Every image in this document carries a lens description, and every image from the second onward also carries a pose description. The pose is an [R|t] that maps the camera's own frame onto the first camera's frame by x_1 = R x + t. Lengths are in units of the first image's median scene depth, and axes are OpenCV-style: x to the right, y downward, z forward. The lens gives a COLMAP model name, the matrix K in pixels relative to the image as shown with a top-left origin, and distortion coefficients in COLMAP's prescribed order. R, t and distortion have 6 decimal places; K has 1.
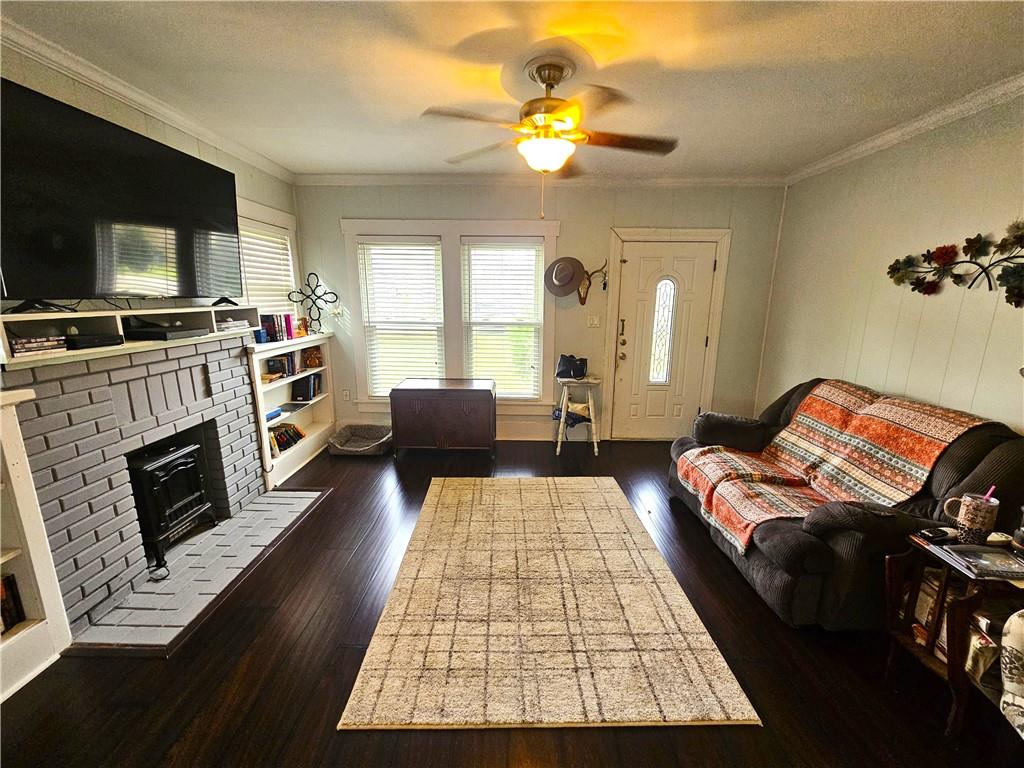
lens RADIAL K [[431.3, 0, 512.0], [0, 431.3, 384.0], [0, 0, 1]] dist [-0.000869, -0.000213]
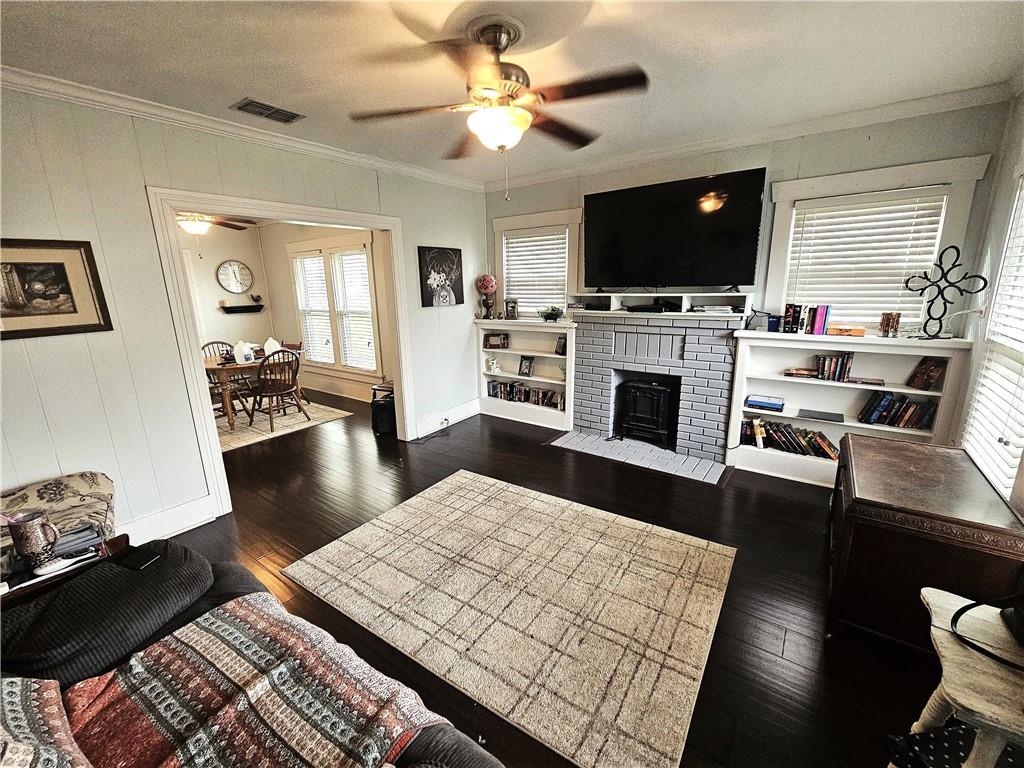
lens RADIAL K [[416.6, 0, 512.0], [0, 416.6, 384.0], [0, 0, 1]] dist [-0.000268, -0.000050]
pose [[-0.580130, 0.193287, -0.791258, 0.586427], [-0.152051, 0.928662, 0.338331, -0.233186], [0.800206, 0.316588, -0.509355, 1.131034]]
